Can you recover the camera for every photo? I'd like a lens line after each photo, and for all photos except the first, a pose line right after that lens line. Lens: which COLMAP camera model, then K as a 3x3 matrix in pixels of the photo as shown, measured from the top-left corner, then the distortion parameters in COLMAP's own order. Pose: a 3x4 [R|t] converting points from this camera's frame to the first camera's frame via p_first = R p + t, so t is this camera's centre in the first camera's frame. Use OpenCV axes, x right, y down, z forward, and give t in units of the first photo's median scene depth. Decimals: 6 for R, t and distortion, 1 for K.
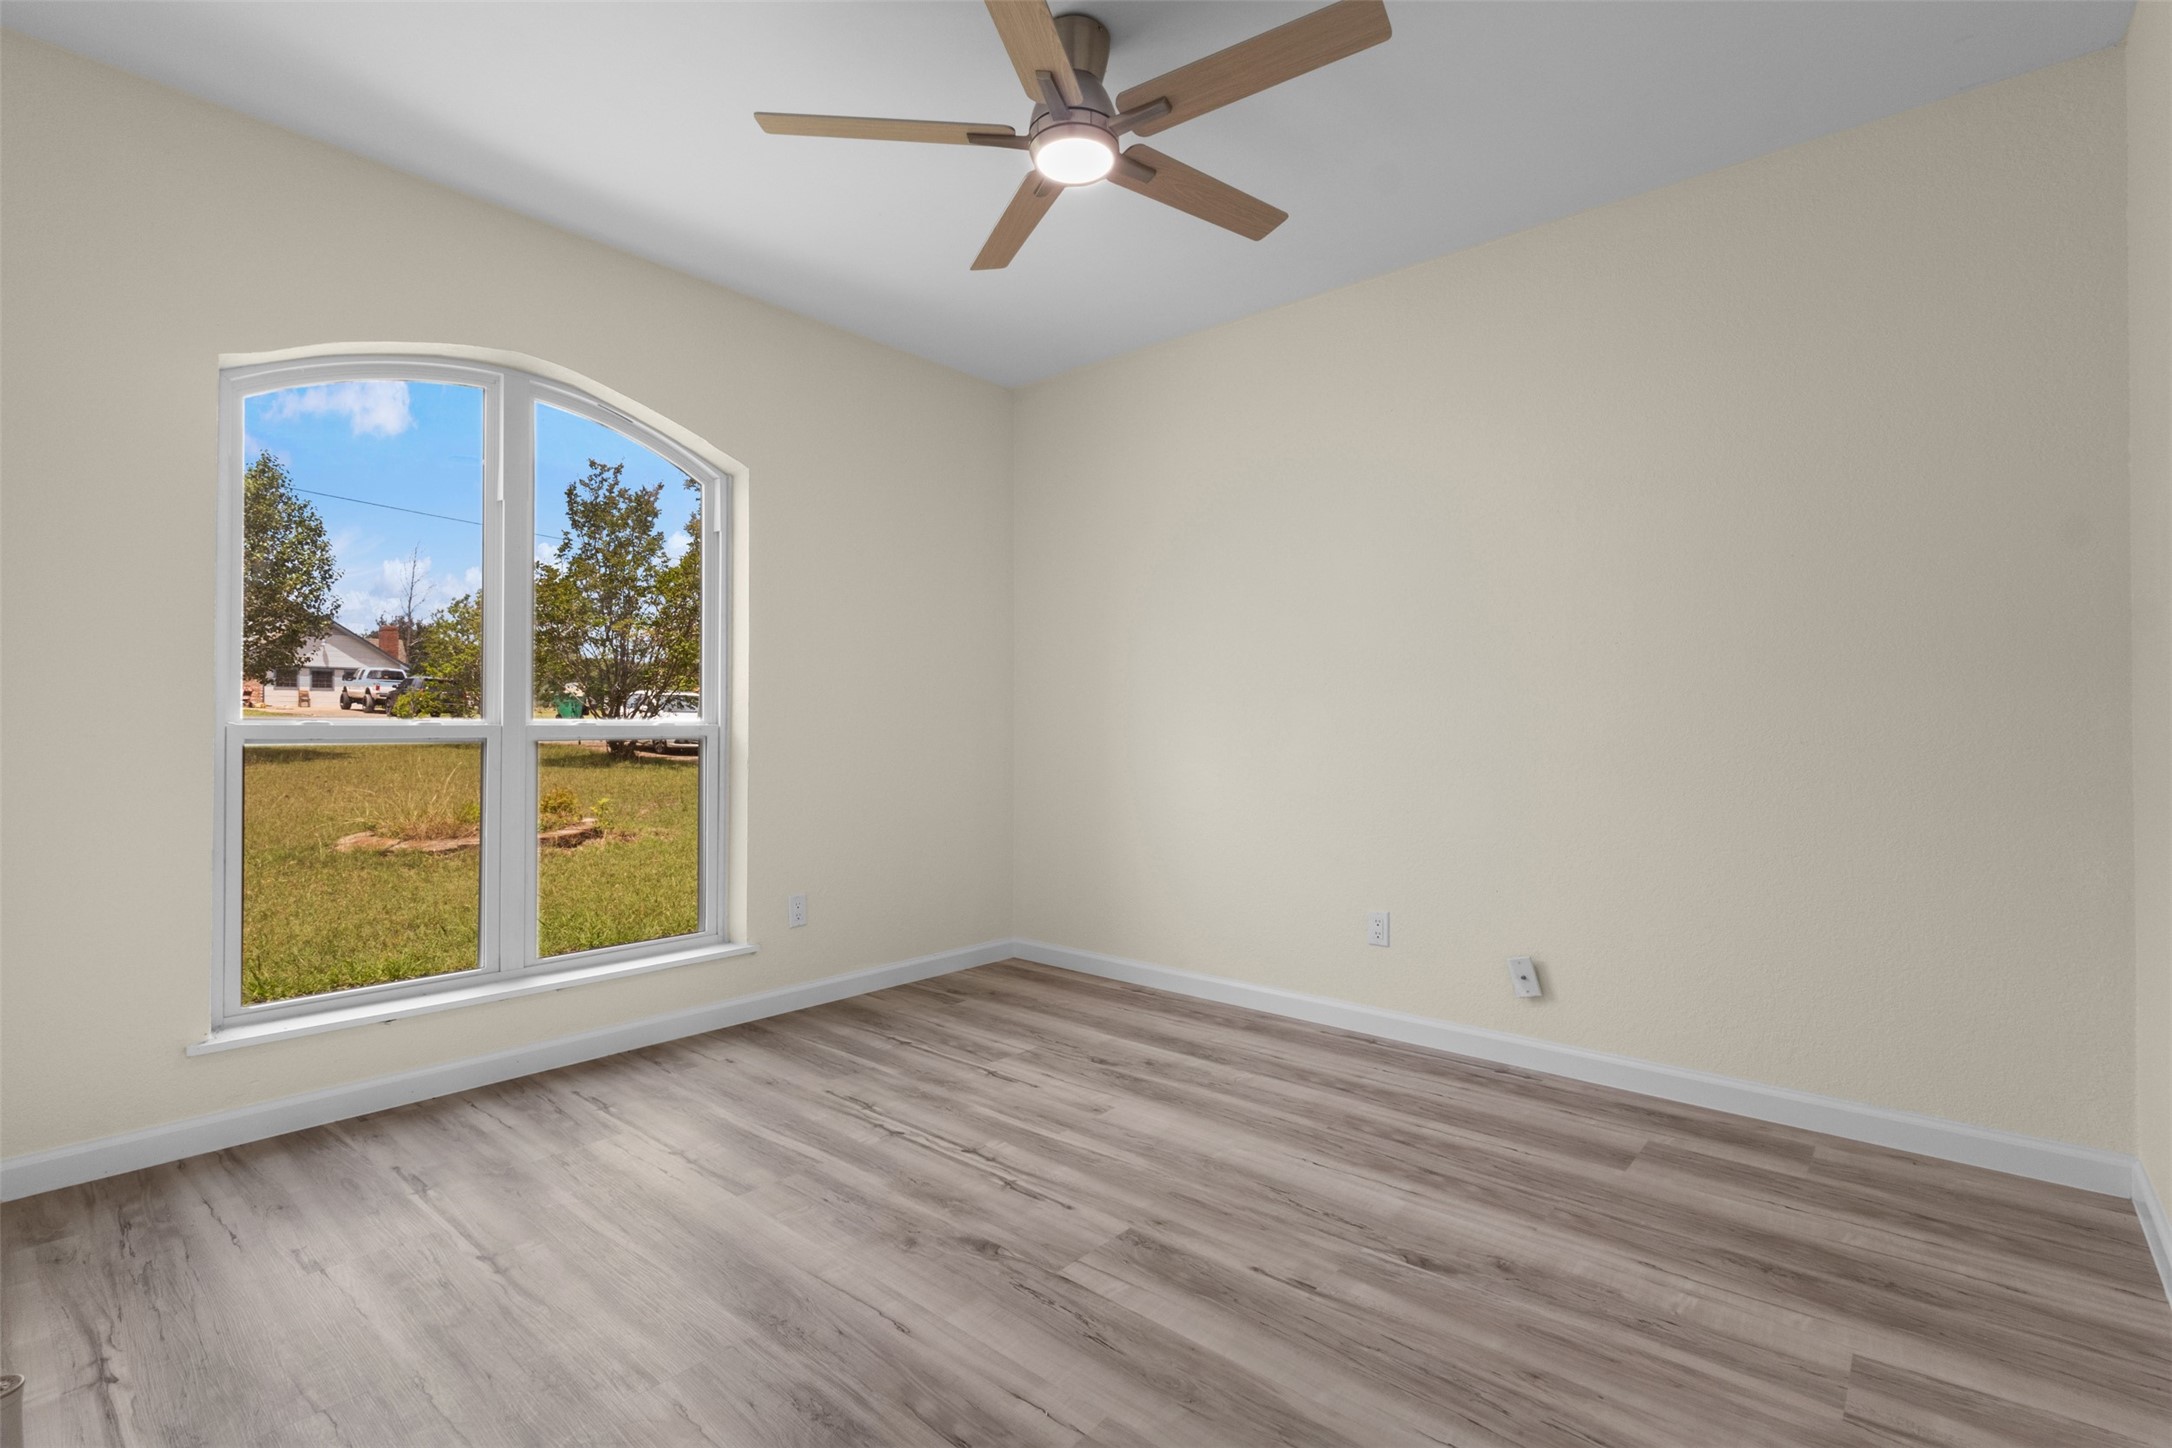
lens RADIAL K [[997.0, 0, 1081.8], [0, 997.0, 721.3], [0, 0, 1]] dist [0.002362, -0.000064]
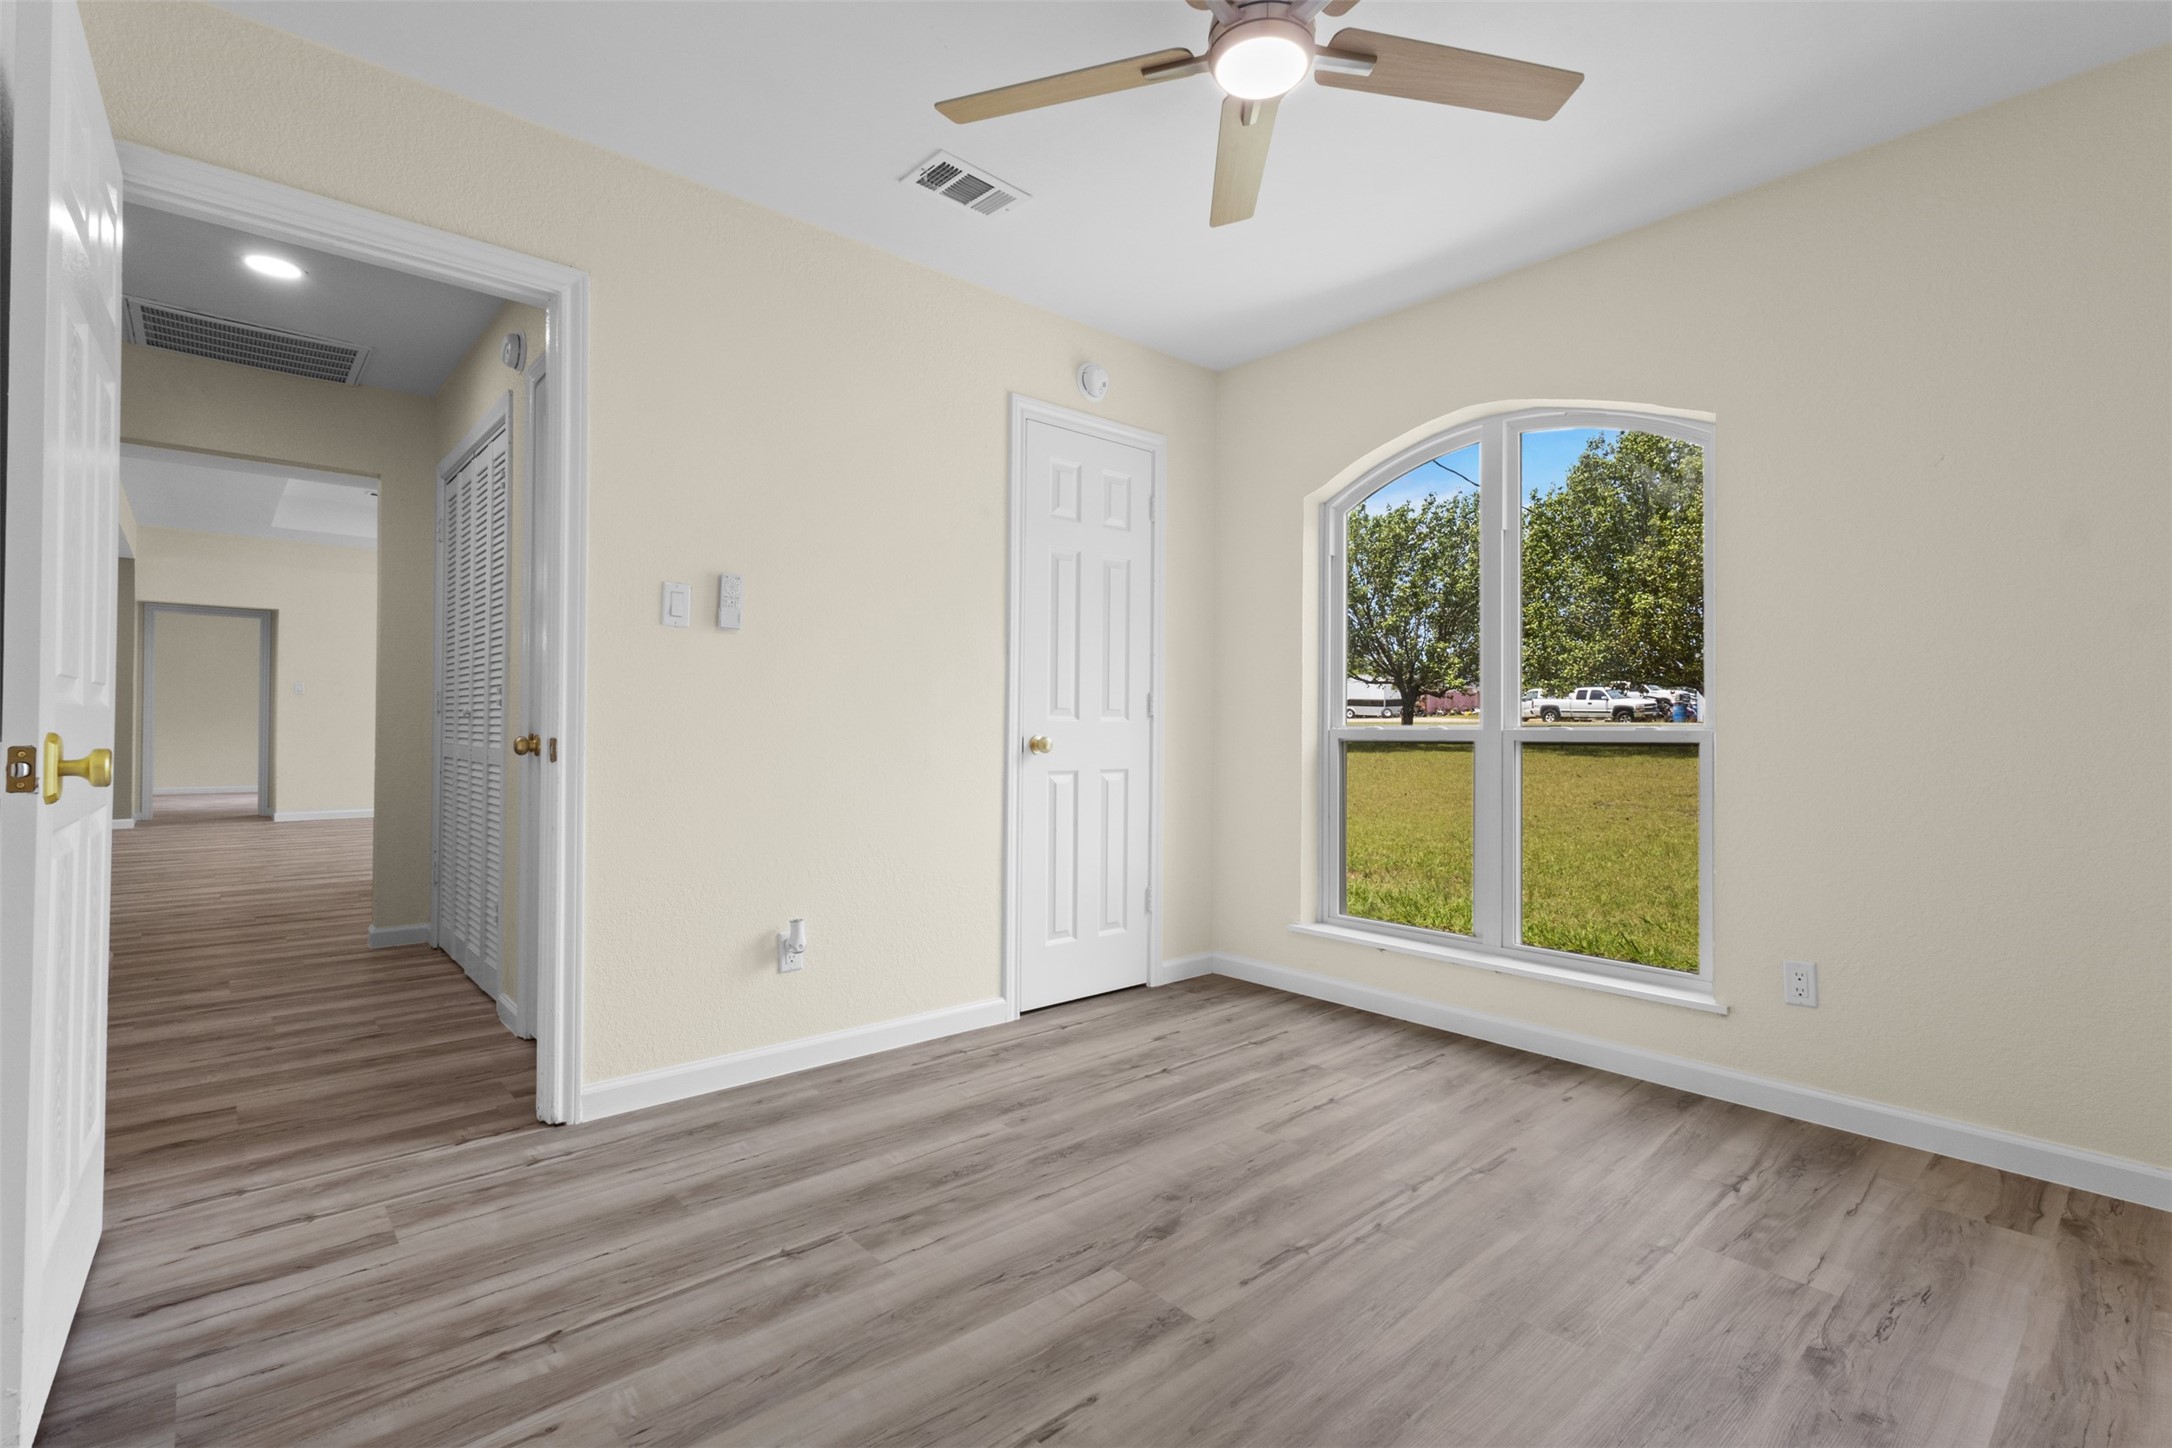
lens RADIAL K [[997.0, 0, 1081.8], [0, 997.0, 721.3], [0, 0, 1]] dist [0.002362, -0.000064]
pose [[-0.136880, -0.010840, -0.990528, 0.691613], [0.000091, 0.999940, -0.010956, 0.007838], [0.990588, -0.001590, -0.136871, 0.779622]]
